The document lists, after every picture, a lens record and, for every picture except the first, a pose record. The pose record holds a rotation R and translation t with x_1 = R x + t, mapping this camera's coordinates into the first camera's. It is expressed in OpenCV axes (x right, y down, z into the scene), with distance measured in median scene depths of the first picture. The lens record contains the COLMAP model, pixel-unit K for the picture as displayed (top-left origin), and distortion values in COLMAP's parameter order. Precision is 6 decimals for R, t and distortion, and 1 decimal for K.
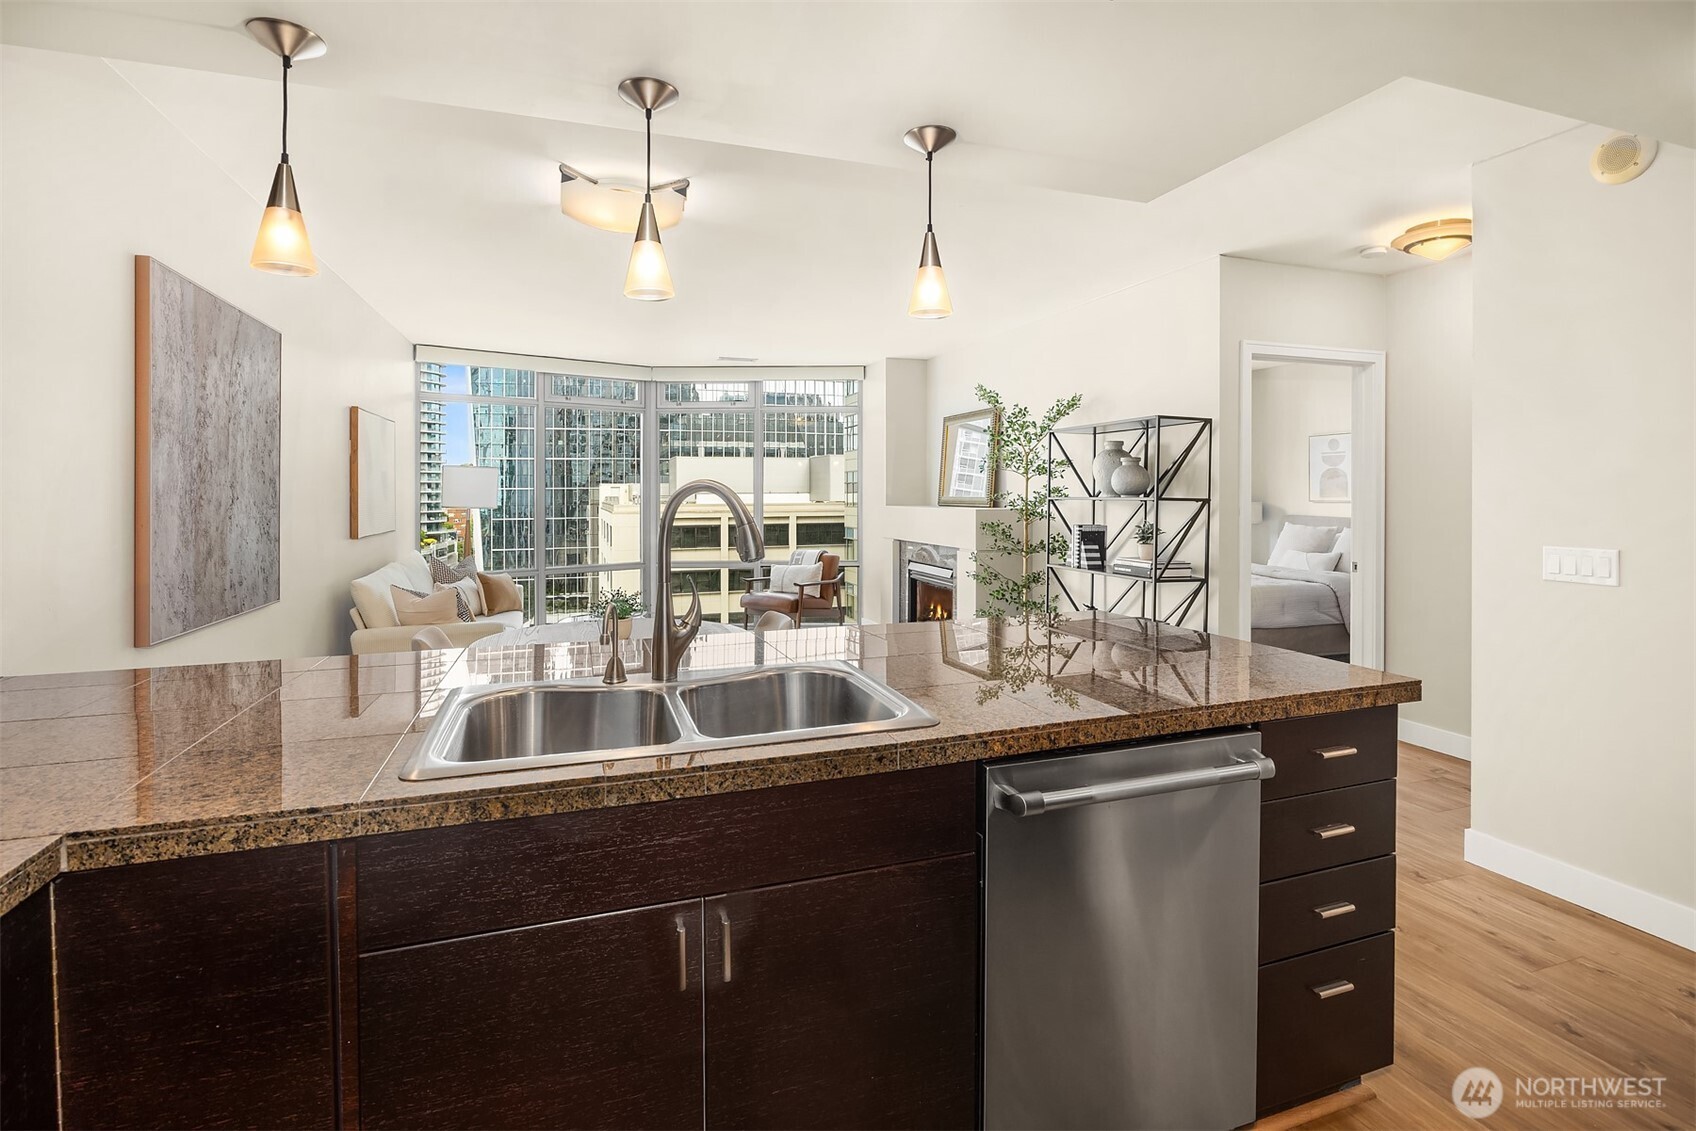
lens RADIAL K [[803.9, 0, 852.4], [0, 803.9, 491.4], [0, 0, 1]] dist [-0.010169, 0.000229]
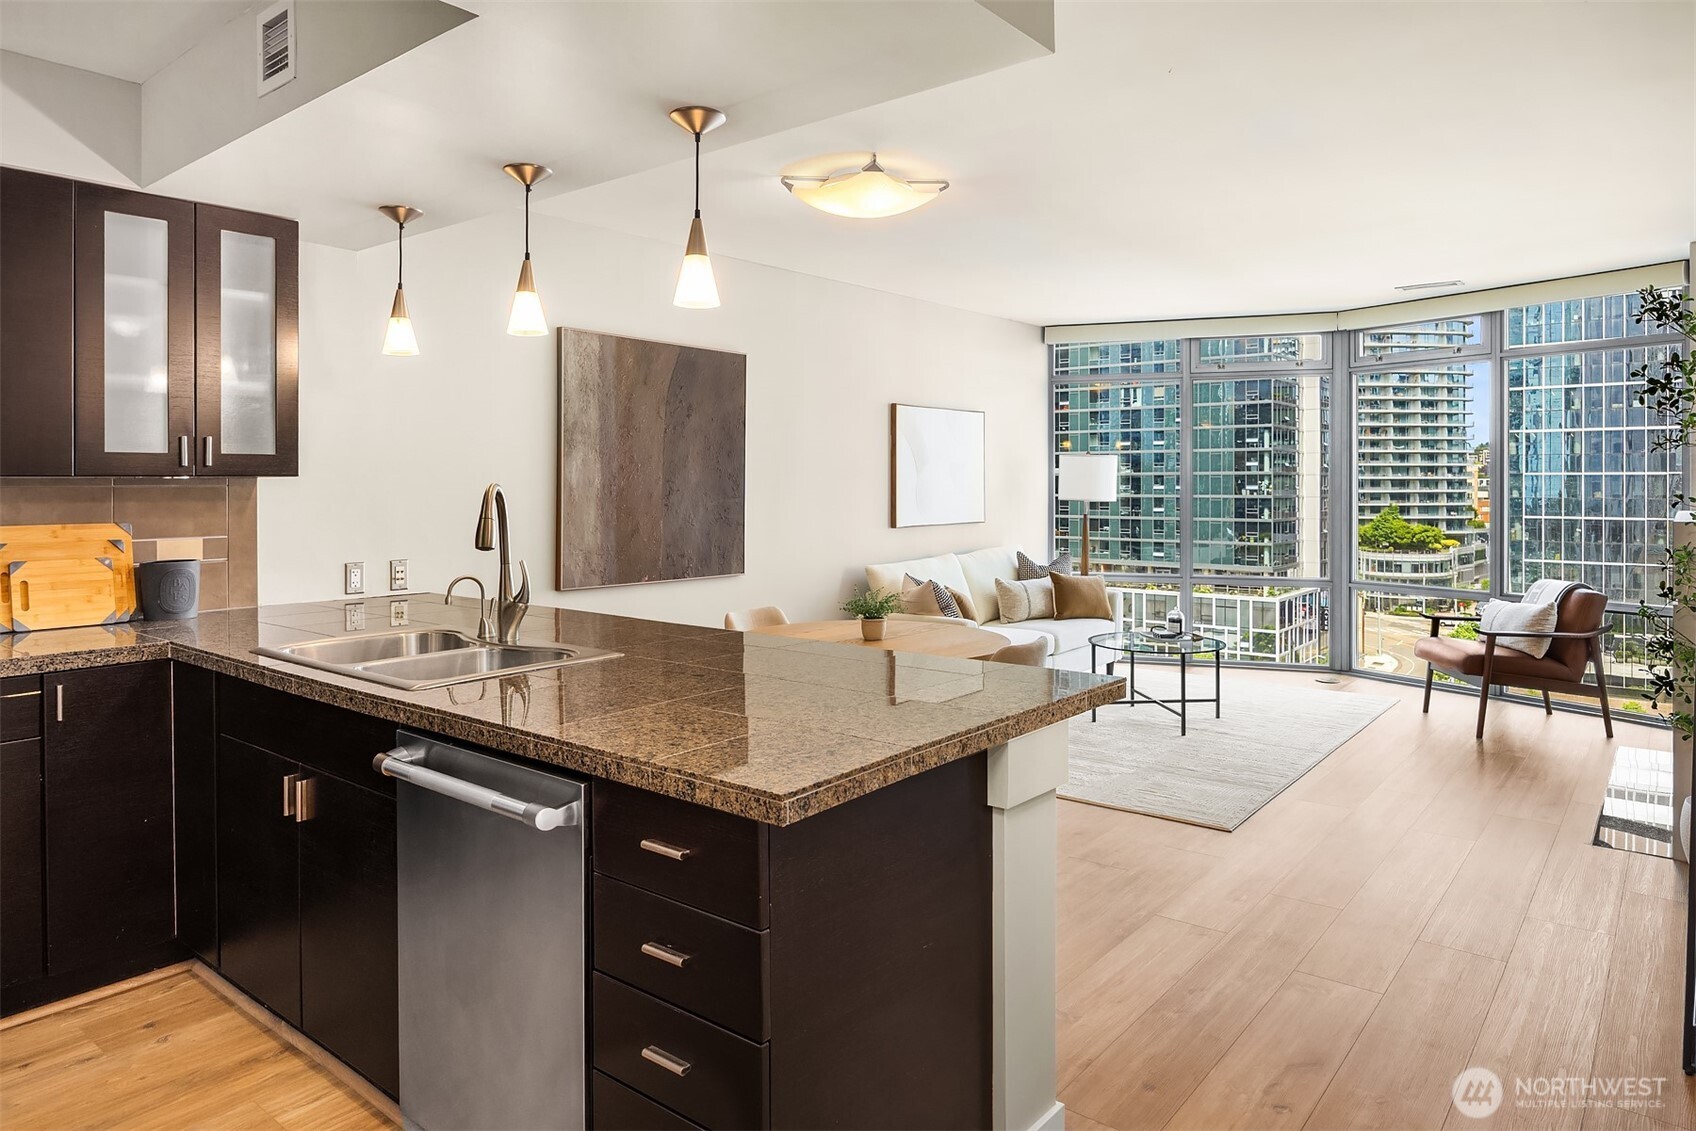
lens RADIAL K [[1054.4, 0, 867.2], [0, 1054.4, 482.9], [0, 0, 1]] dist [-0.013408, 0.003019]
pose [[0.539434, 0.002821, -0.842023, 0.519803], [0.001605, 0.999989, 0.004378, -0.007197], [0.842027, -0.003713, 0.539423, 0.211815]]
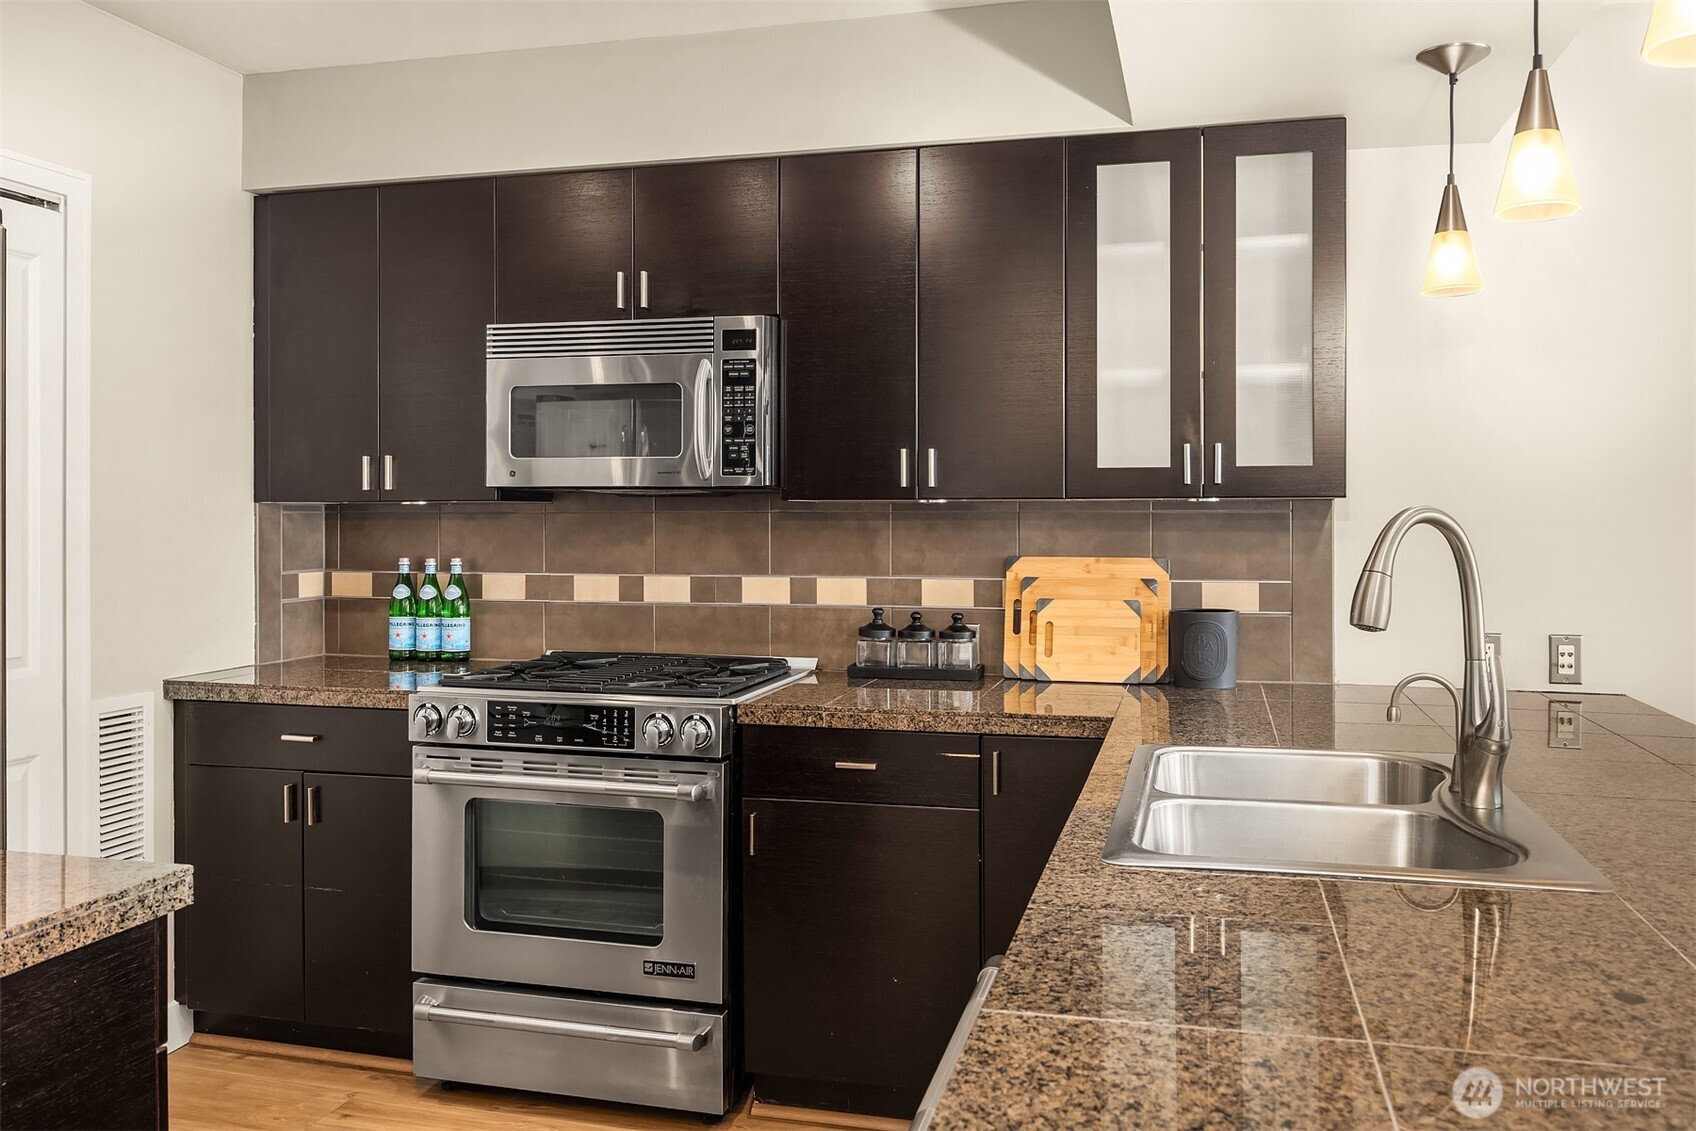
lens RADIAL K [[1350.4, 0, 849.6], [0, 1350.4, 507.3], [0, 0, 1]] dist [0.003901, -0.002360]
pose [[-0.557616, 0.001489, -0.830098, 0.347540], [0.004418, 0.999990, -0.001174, -0.004822], [0.830087, -0.004322, -0.557617, 0.428199]]
